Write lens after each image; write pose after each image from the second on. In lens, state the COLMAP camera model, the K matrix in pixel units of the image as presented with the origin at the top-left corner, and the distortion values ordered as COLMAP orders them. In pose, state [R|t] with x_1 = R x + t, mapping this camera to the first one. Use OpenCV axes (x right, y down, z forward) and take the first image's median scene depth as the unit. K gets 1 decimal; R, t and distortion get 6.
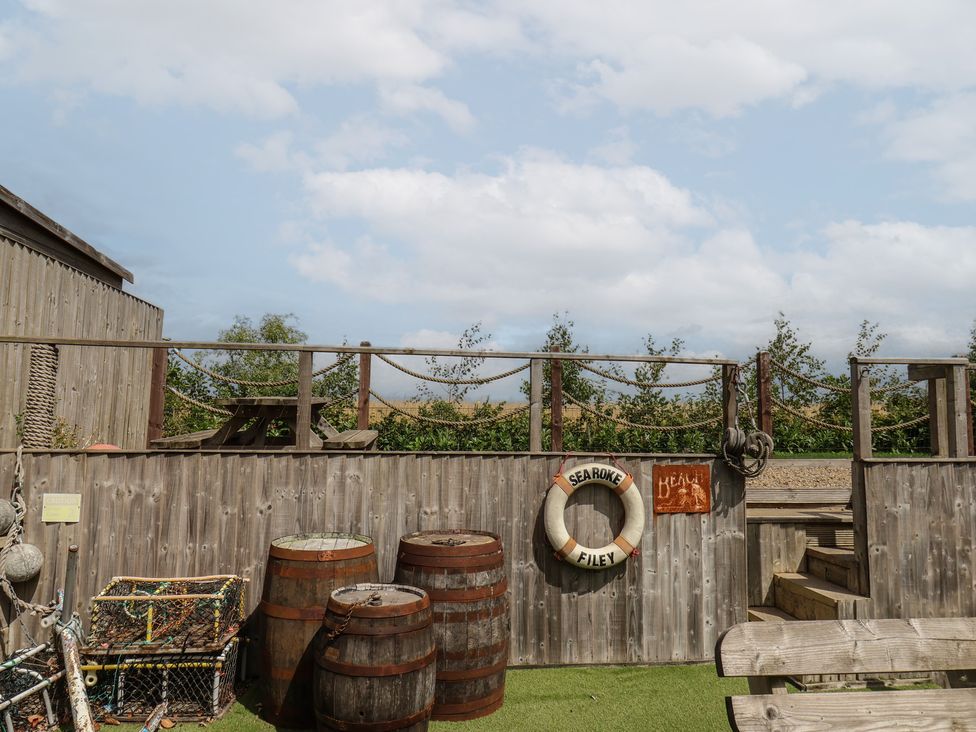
lens RADIAL K [[662.5, 0, 488.0], [0, 662.5, 366.0], [0, 0, 1]] dist [0.002988, -0.002840]
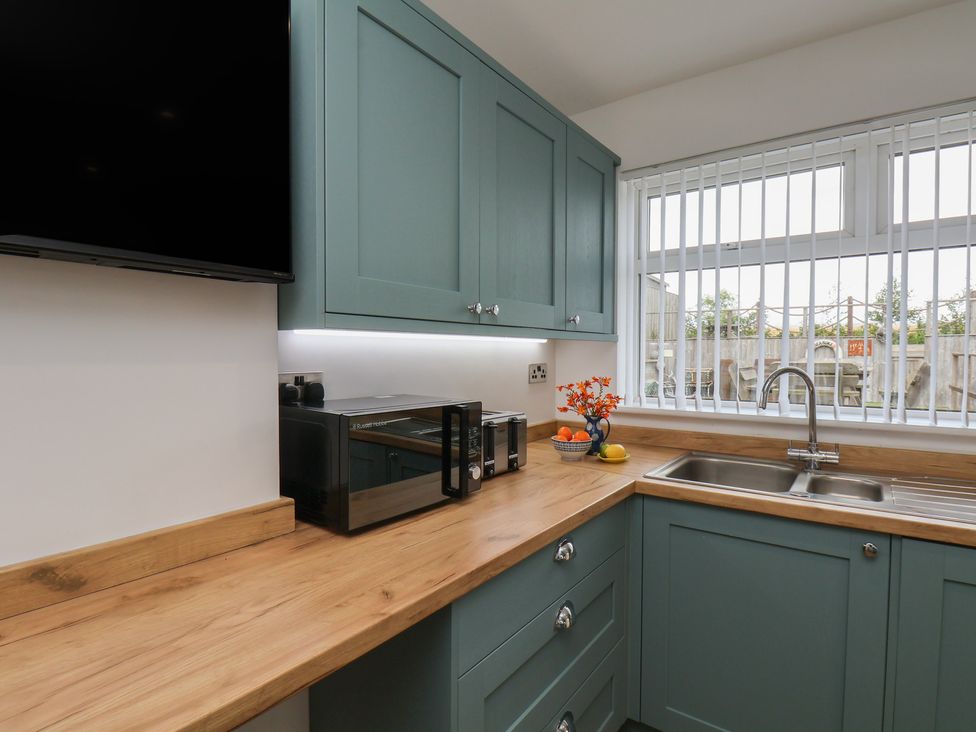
lens RADIAL K [[511.8, 0, 490.1], [0, 511.8, 368.9], [0, 0, 1]] dist [0.004751, -0.015911]
pose [[0.731893, 0.009911, -0.681347, 0.679550], [0.073140, 0.992975, 0.093010, -0.064125], [0.677483, -0.117906, 0.726027, -1.964076]]
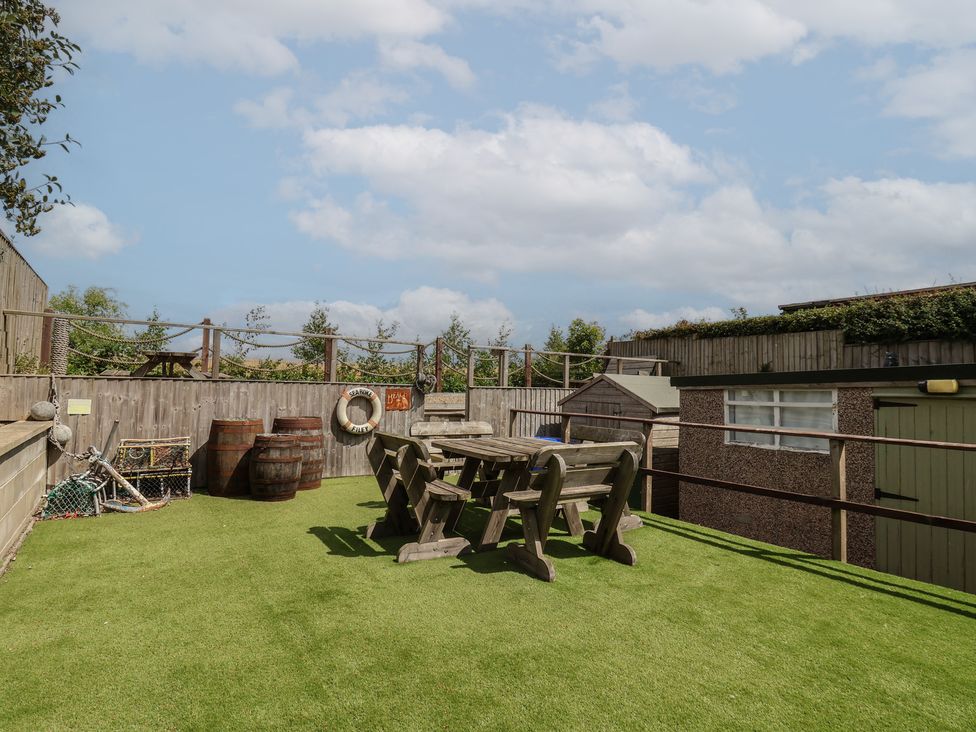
lens RADIAL K [[542.7, 0, 488.0], [0, 542.7, 366.0], [0, 0, 1]] dist [0.005522, -0.020447]
pose [[0.895012, 0.027528, 0.445192, -0.272725], [-0.053904, 0.997454, 0.046691, -0.033401], [-0.442773, -0.065786, 0.894217, -0.824470]]
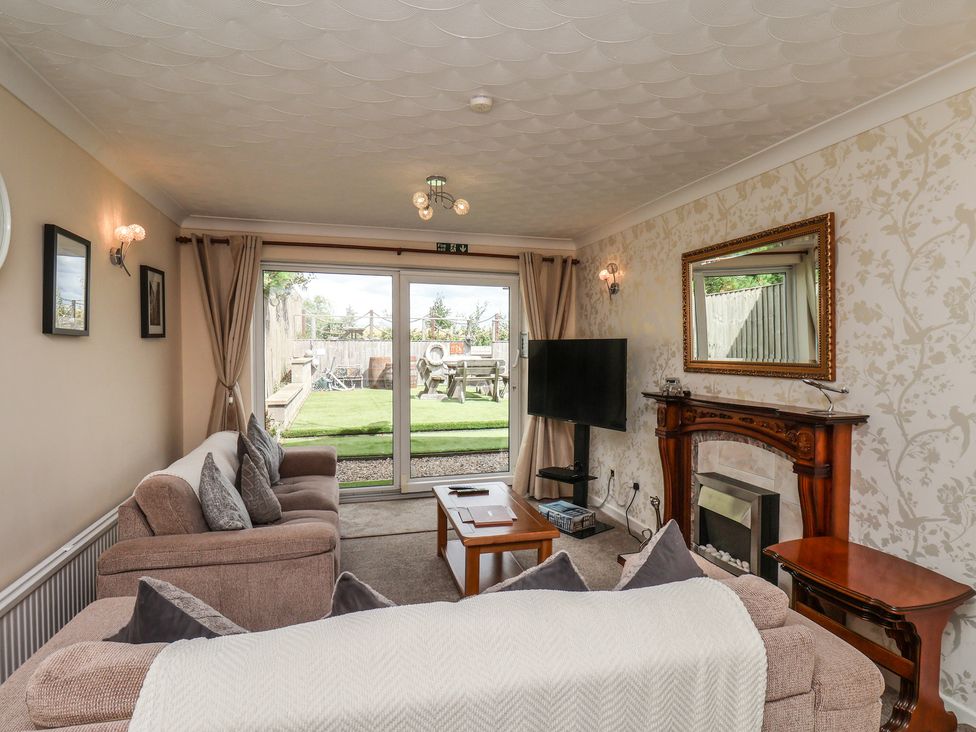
lens RADIAL K [[511.8, 0, 490.1], [0, 511.8, 368.9], [0, 0, 1]] dist [0.004751, -0.015911]
pose [[0.986130, -0.010749, 0.165628, -0.062591], [-0.012098, 0.990591, 0.136319, -0.163183], [-0.165535, -0.136432, 0.976721, -2.570576]]
